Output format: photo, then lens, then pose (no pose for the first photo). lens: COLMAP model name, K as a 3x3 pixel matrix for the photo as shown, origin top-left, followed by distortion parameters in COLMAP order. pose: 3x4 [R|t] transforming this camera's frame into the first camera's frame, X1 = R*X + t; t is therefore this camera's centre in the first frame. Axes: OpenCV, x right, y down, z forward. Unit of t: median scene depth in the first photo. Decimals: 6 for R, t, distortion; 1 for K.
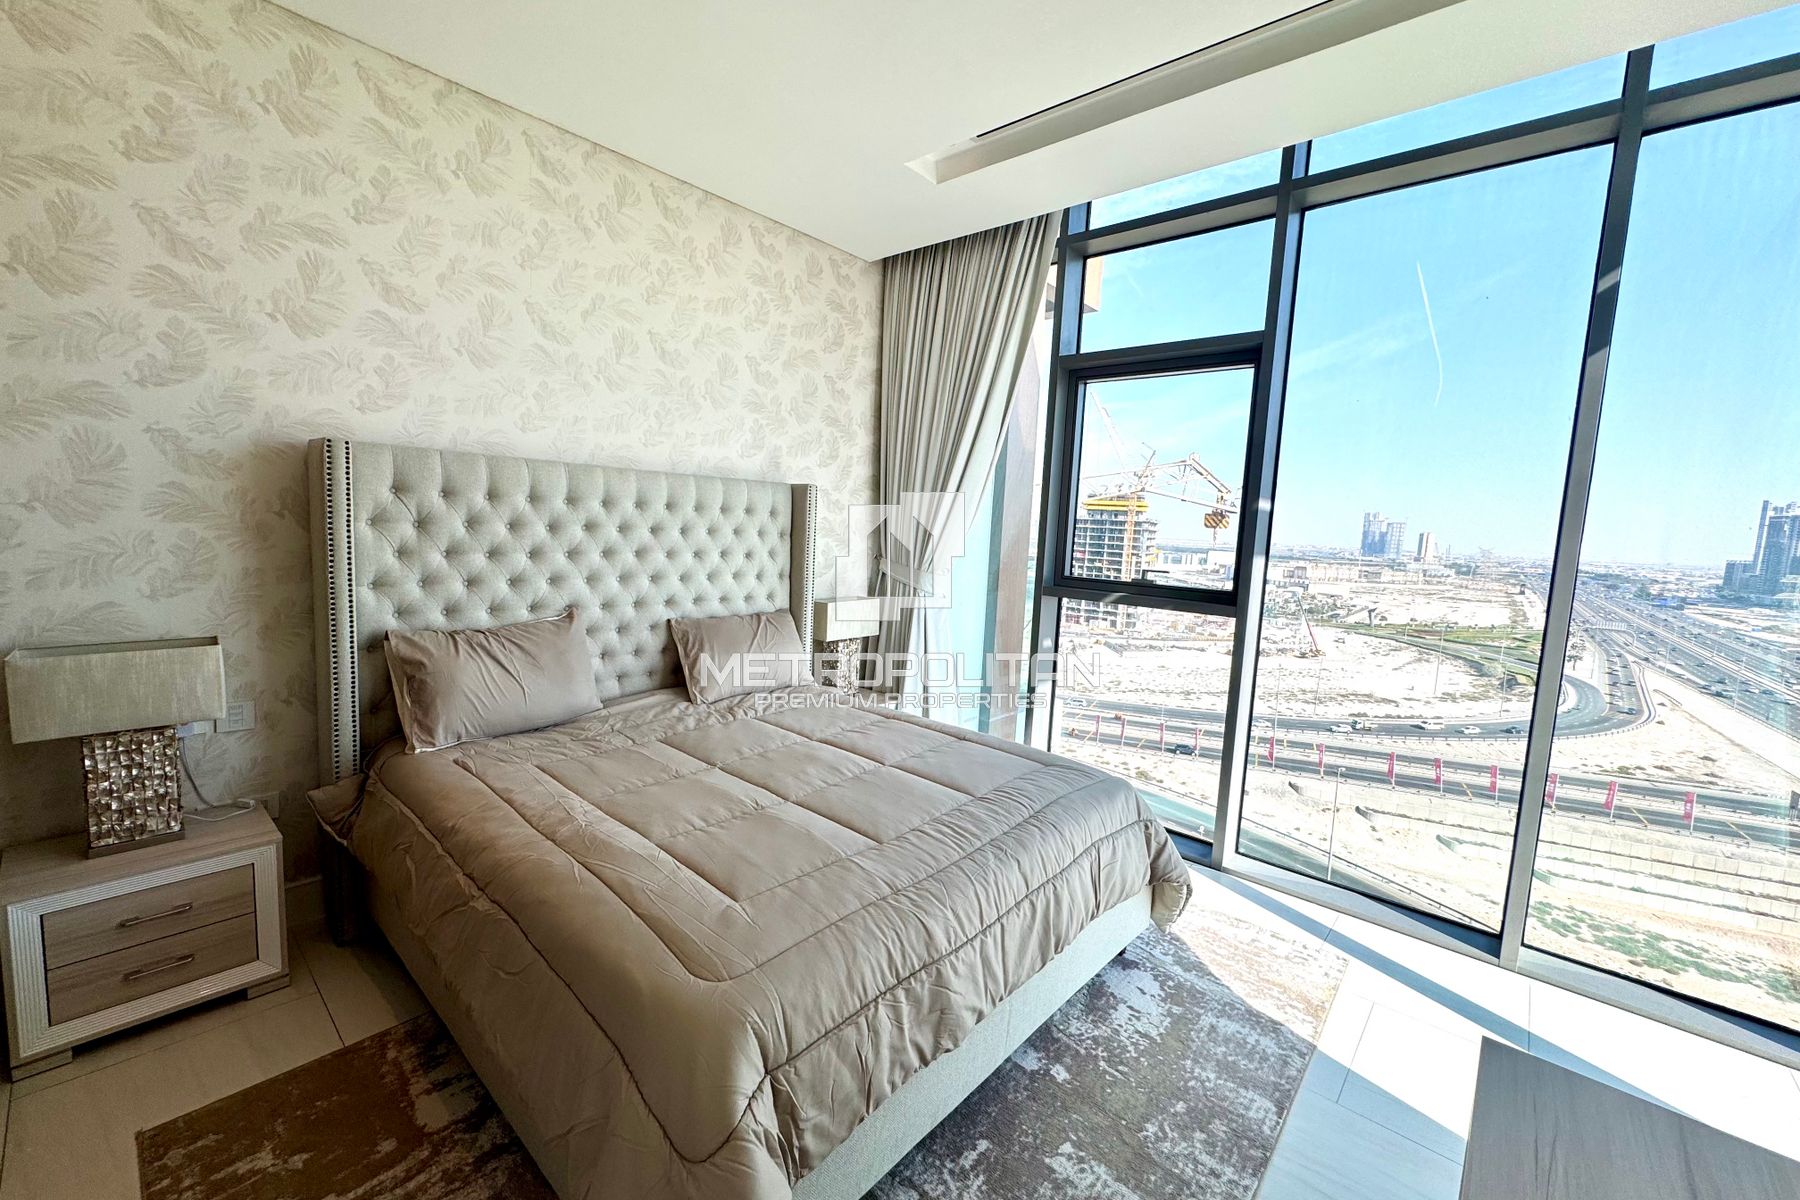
lens RADIAL K [[709.1, 0, 904.3], [0, 709.1, 595.4], [0, 0, 1]] dist [-0.000361, -0.000862]
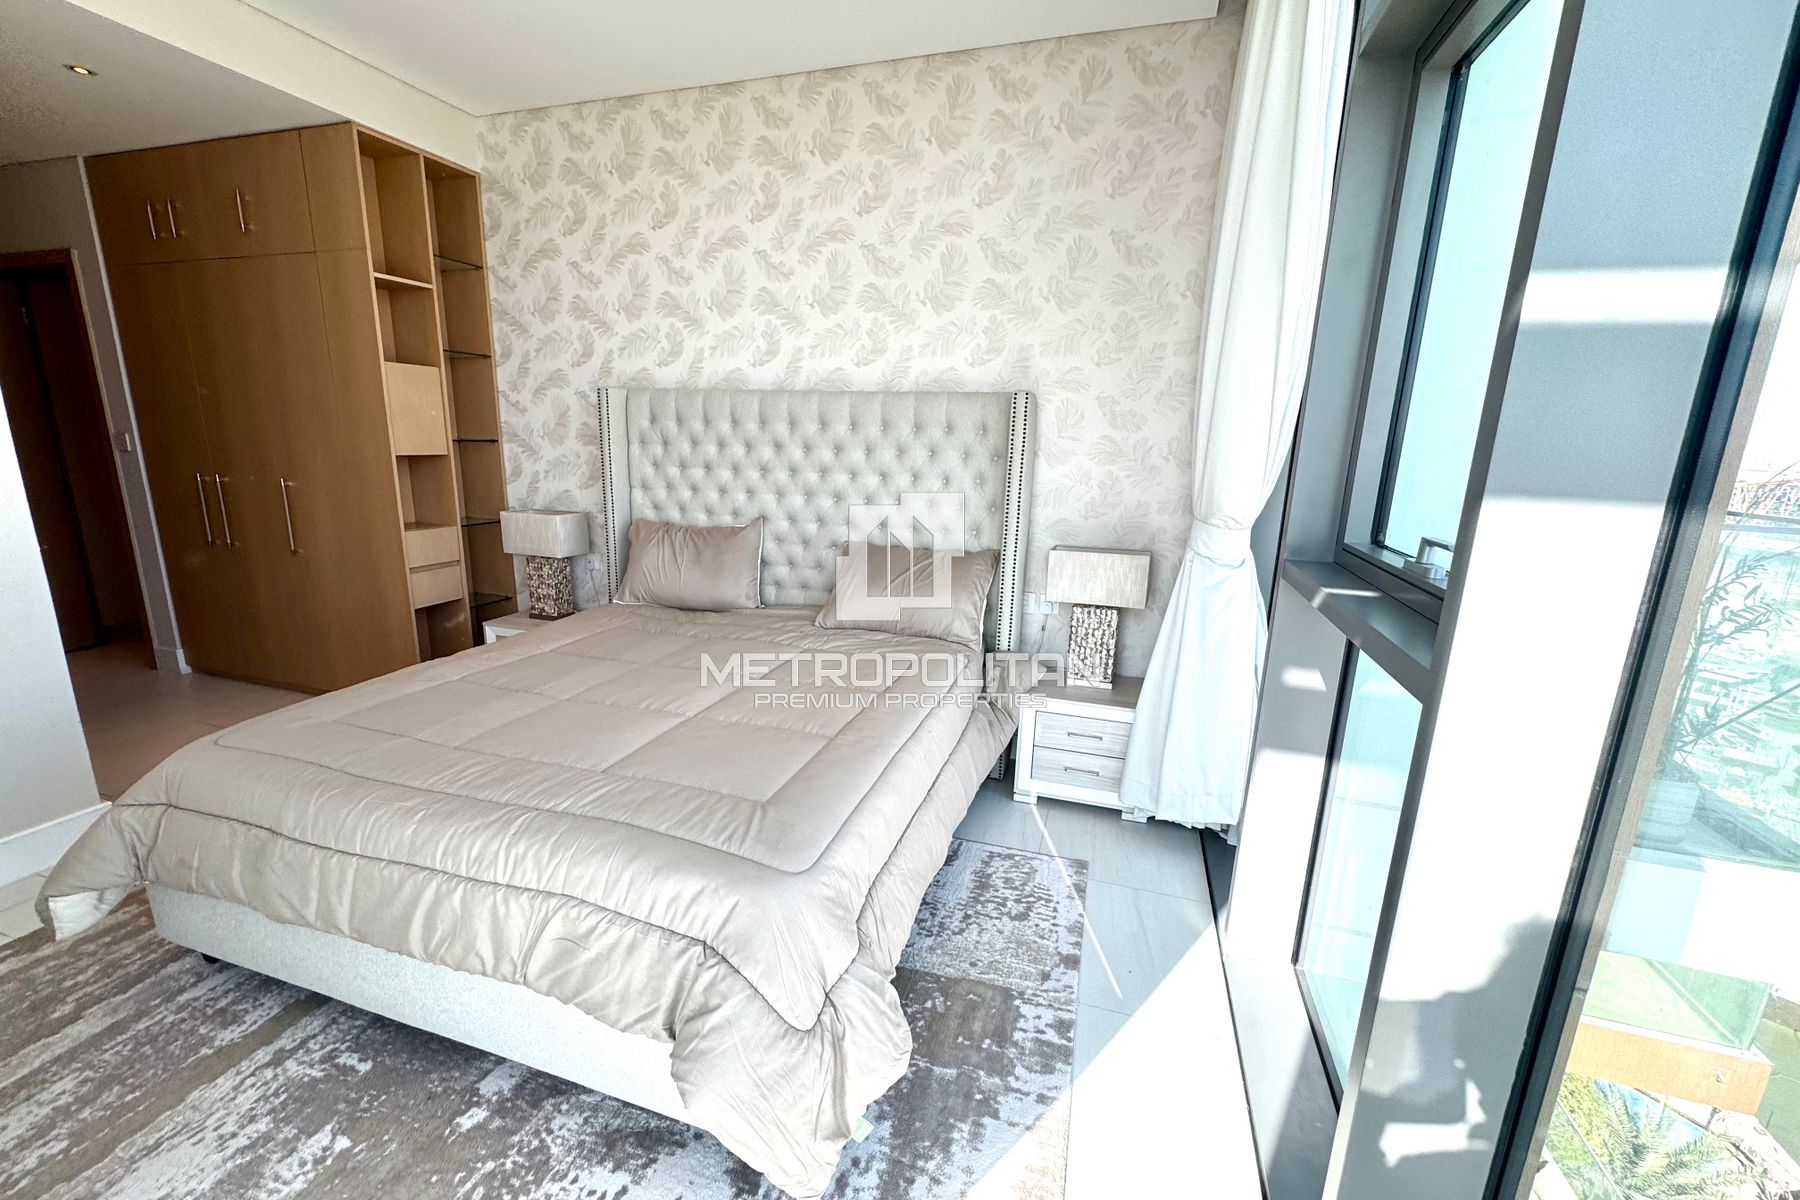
lens RADIAL K [[709.1, 0, 905.6], [0, 709.1, 595.6], [0, 0, 1]] dist [-0.000361, -0.000862]
pose [[0.408563, 0.161925, -0.898252, 0.630409], [-0.098480, 0.986213, 0.132989, -0.031372], [0.907402, 0.034126, 0.418877, 0.665745]]
